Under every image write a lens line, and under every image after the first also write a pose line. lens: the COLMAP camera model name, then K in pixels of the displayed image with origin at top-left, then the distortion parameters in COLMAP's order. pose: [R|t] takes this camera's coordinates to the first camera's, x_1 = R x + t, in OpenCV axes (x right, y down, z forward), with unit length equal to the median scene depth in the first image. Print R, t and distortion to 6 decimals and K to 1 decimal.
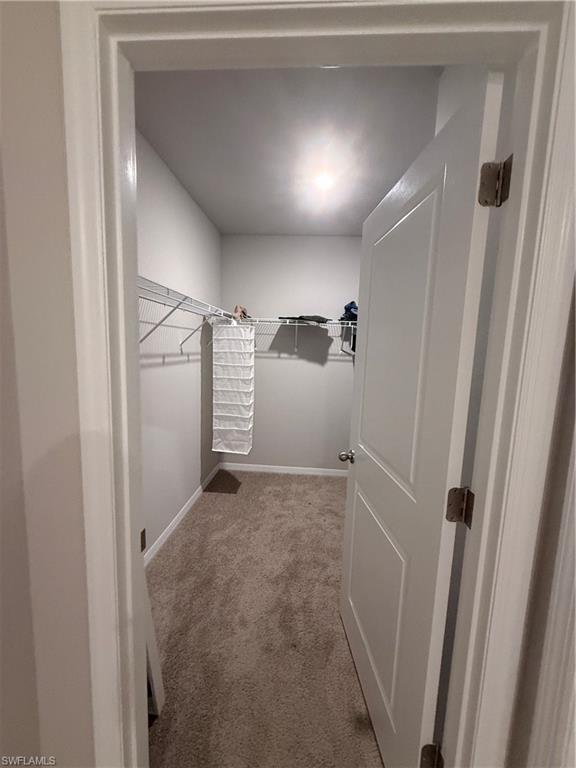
lens RADIAL K [[304.8, 0, 287.7], [0, 304.8, 384.5], [0, 0, 1]] dist [-0.001991, -0.000168]
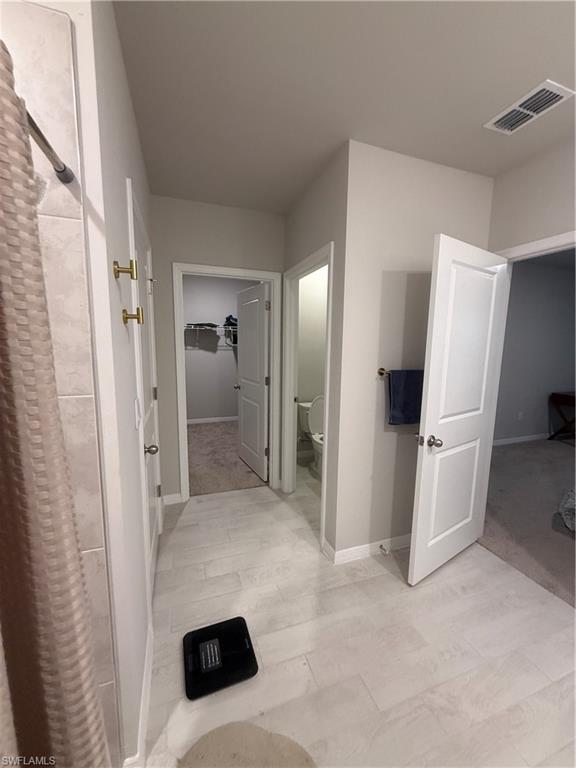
lens RADIAL K [[304.8, 0, 286.8], [0, 304.8, 383.5], [0, 0, 1]] dist [-0.001991, -0.000168]
pose [[0.916463, -0.075669, 0.392899, -0.199045], [0.067398, 0.997118, 0.034825, 0.073849], [-0.394402, -0.005435, 0.918922, -0.698447]]
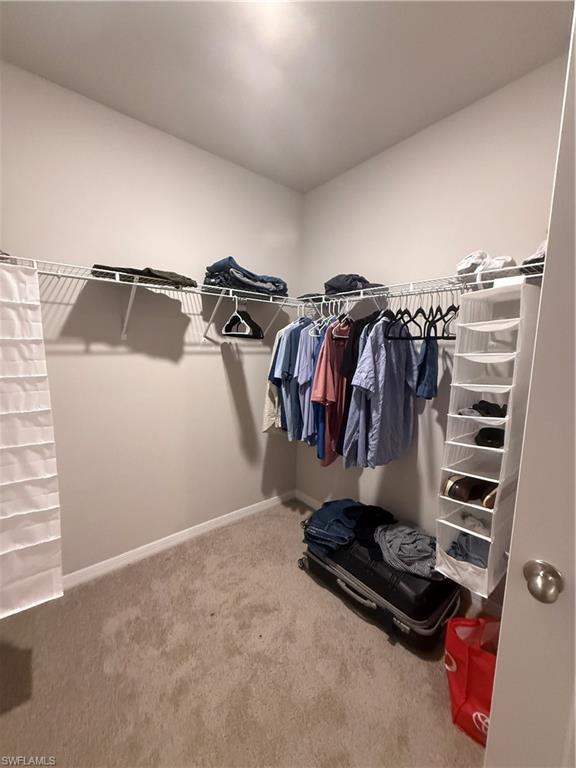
lens RADIAL K [[304.8, 0, 289.3], [0, 304.8, 382.8], [0, 0, 1]] dist [-0.001991, -0.000168]
pose [[0.723204, -0.107685, 0.682188, -0.145818], [0.090568, 0.994027, 0.060896, -0.043141], [-0.684671, 0.017744, 0.728636, 0.454350]]
